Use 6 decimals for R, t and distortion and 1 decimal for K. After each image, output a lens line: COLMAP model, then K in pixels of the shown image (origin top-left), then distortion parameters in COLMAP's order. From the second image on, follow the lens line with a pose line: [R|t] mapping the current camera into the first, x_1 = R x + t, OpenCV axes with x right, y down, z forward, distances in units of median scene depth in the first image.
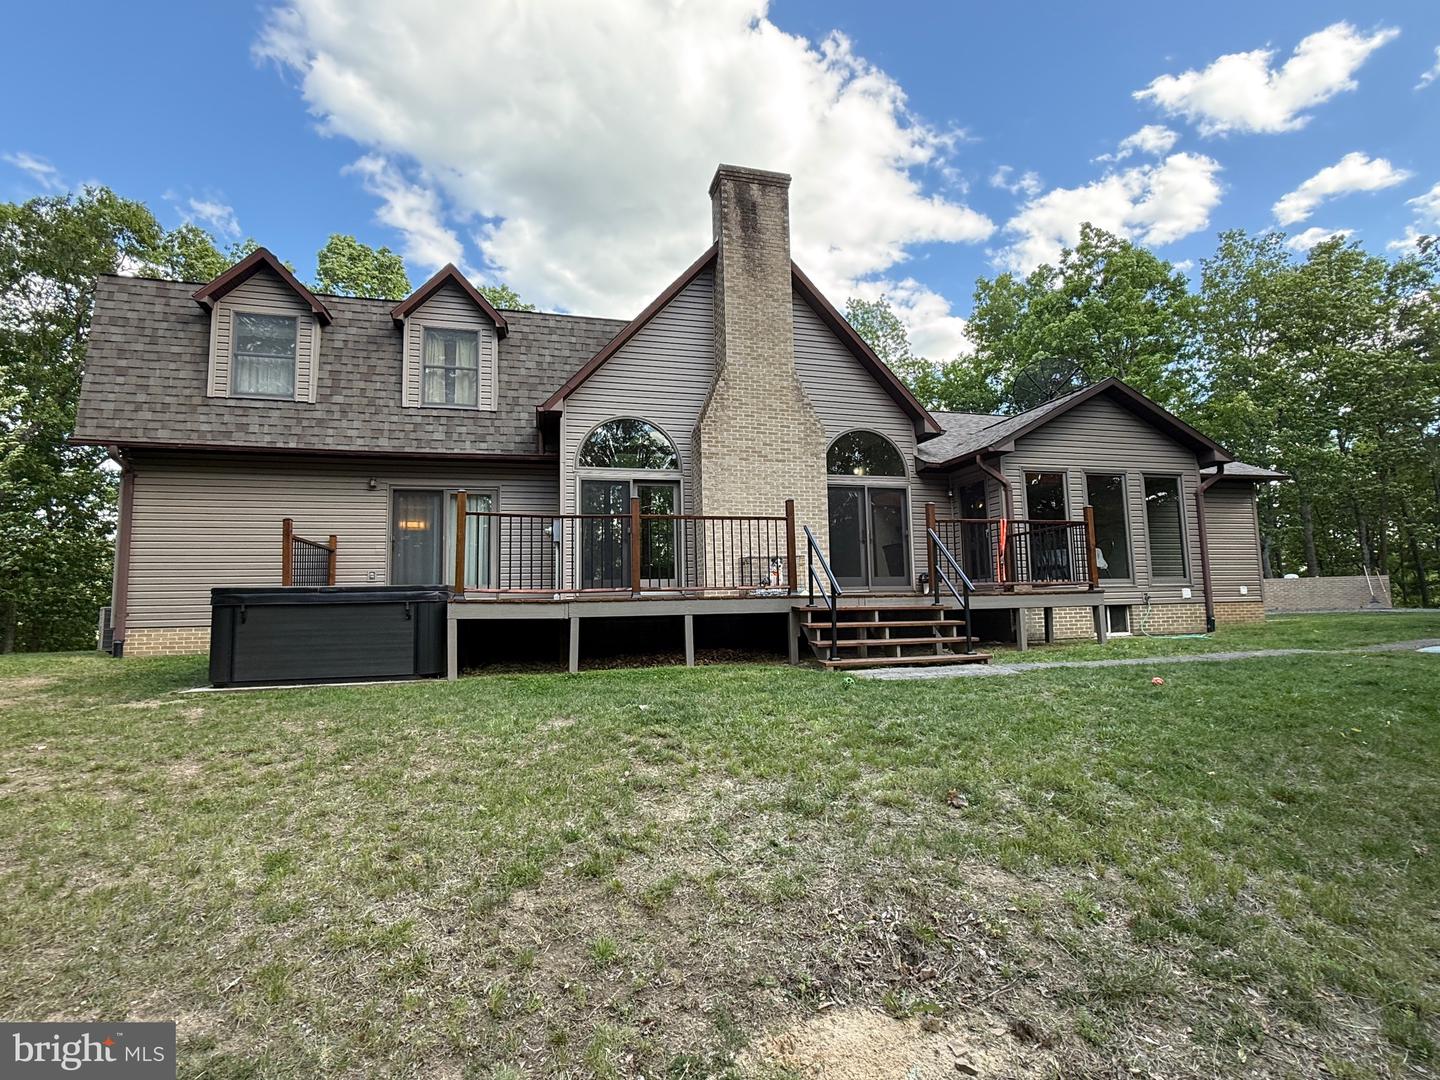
lens RADIAL K [[706.5, 0, 718.4], [0, 706.5, 542.0], [0, 0, 1]] dist [-0.003860, -0.000034]
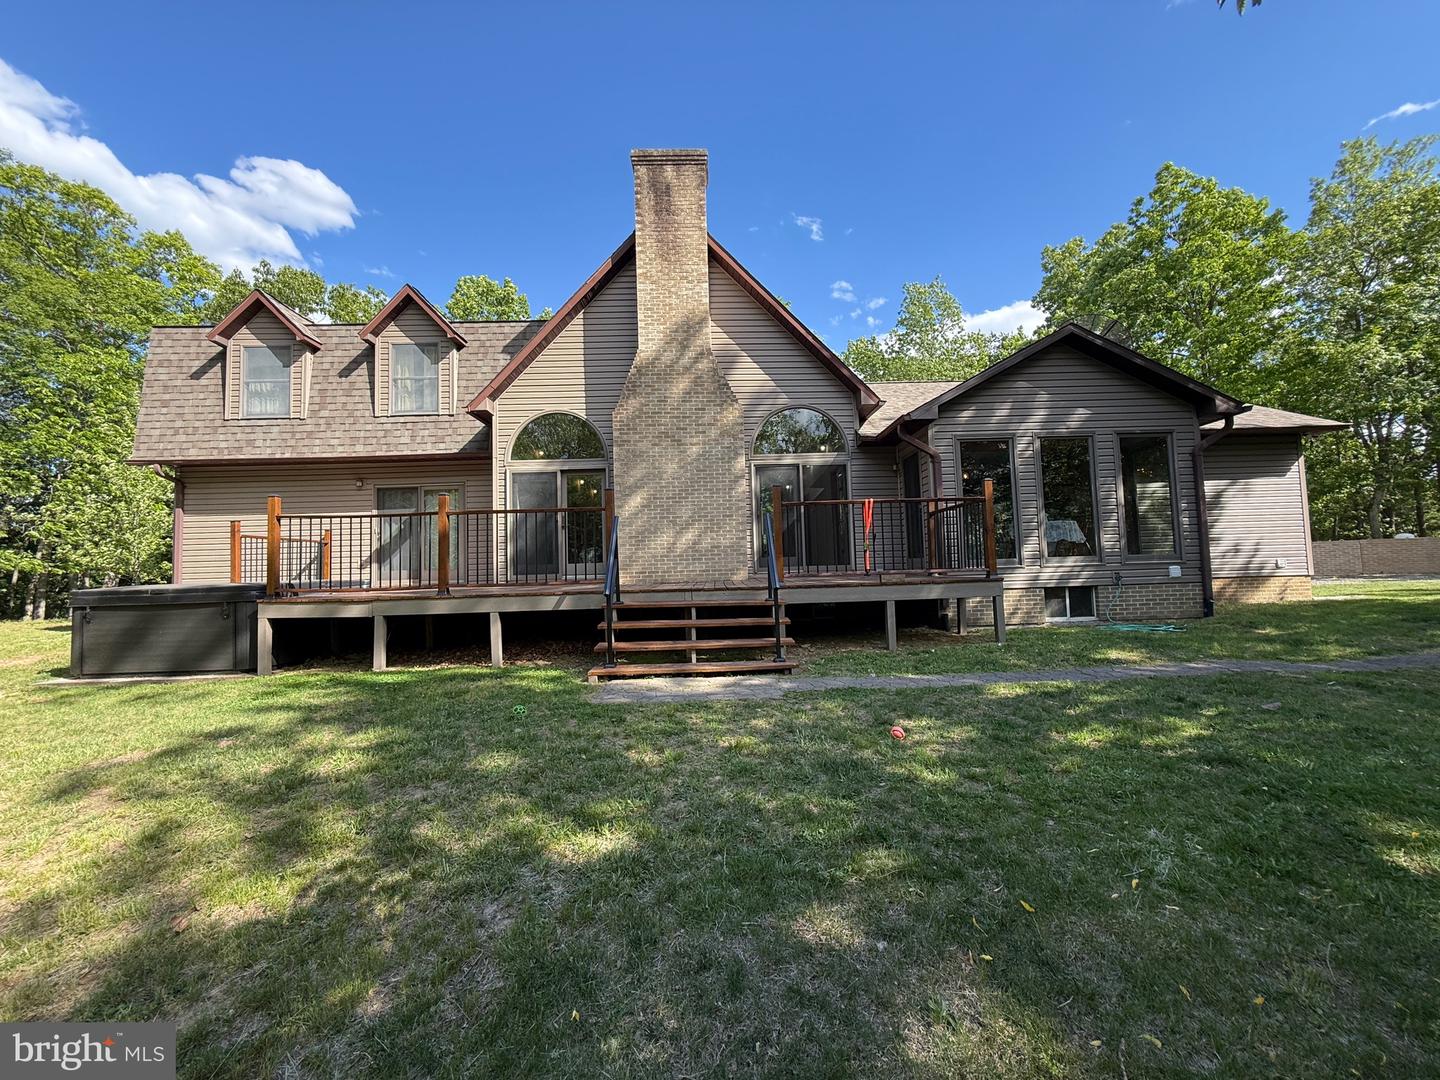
lens RADIAL K [[578.7, 0, 720.6], [0, 578.7, 538.0], [0, 0, 1]] dist [-0.001499, -0.000376]
pose [[0.971572, -0.019971, -0.235902, 0.320580], [0.031727, 0.998431, 0.046141, -0.019310], [0.234610, -0.052314, 0.970681, 0.209655]]
